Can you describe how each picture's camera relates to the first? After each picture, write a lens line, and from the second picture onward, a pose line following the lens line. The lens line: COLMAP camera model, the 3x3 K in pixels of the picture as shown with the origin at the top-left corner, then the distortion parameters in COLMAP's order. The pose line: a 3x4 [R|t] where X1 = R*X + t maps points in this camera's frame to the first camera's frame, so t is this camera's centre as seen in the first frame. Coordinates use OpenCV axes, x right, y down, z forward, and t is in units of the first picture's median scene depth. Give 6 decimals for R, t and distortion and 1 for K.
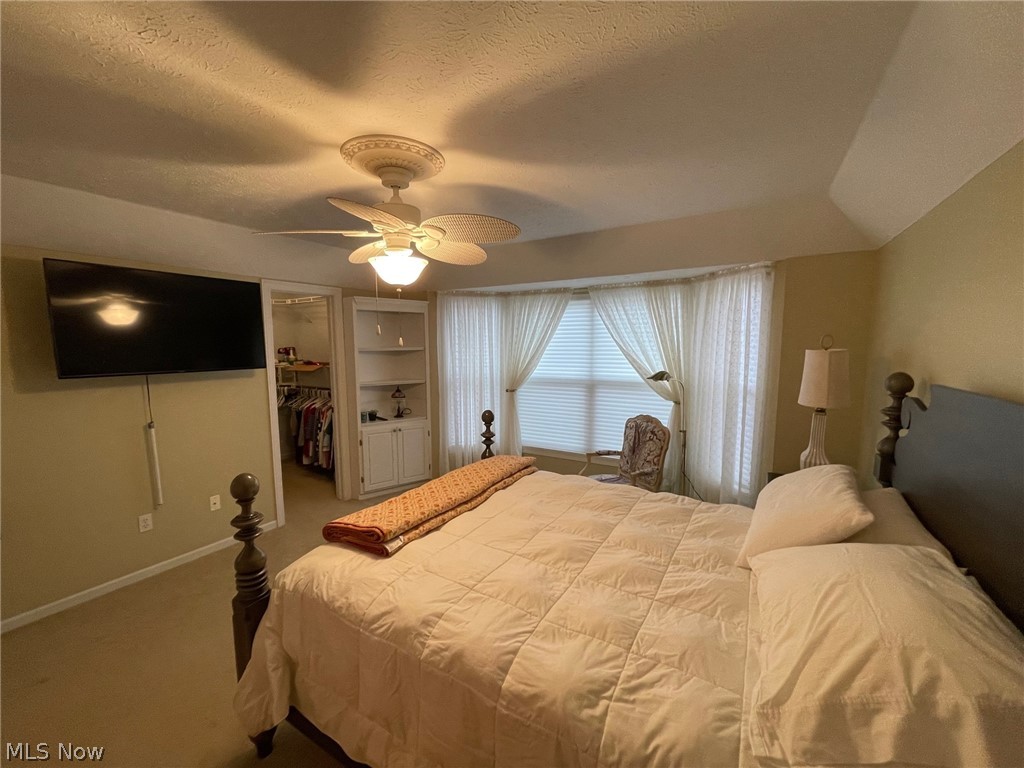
lens RADIAL K [[414.8, 0, 509.4], [0, 414.8, 390.2], [0, 0, 1]] dist [0.012723, -0.000106]
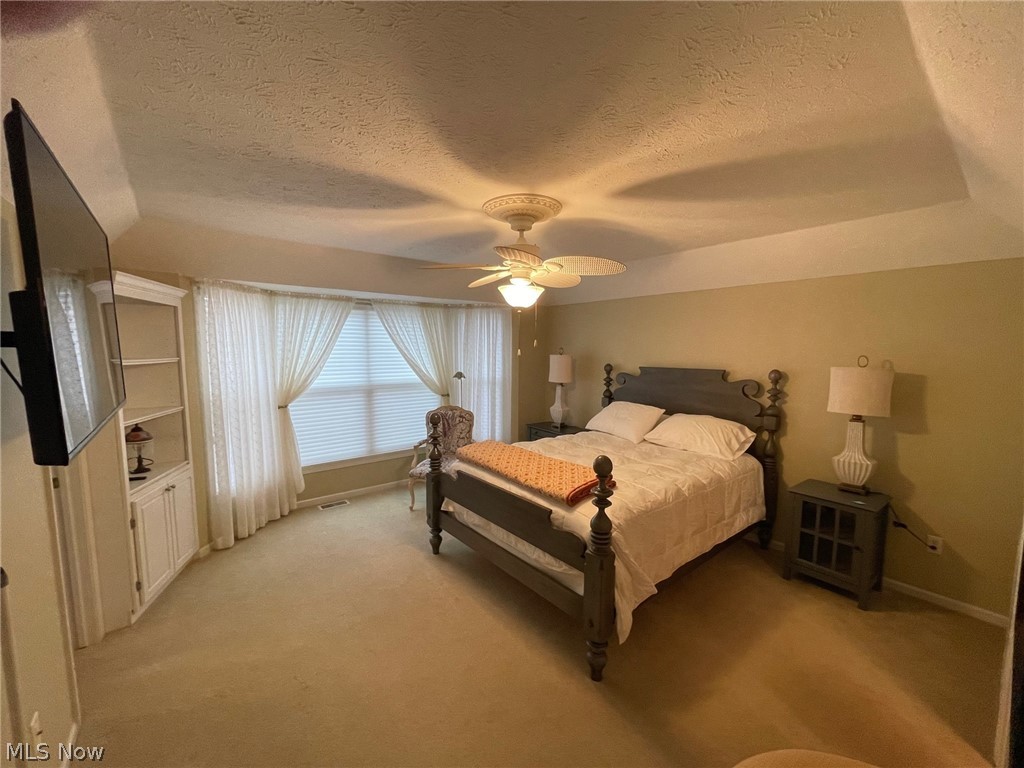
lens RADIAL K [[414.8, 0, 512.8], [0, 414.8, 388.2], [0, 0, 1]] dist [0.012723, -0.000106]
pose [[0.350301, -0.086677, 0.932618, -0.673532], [0.102327, 0.993291, 0.053880, -0.036980], [-0.931031, 0.076557, 0.356820, 0.271889]]
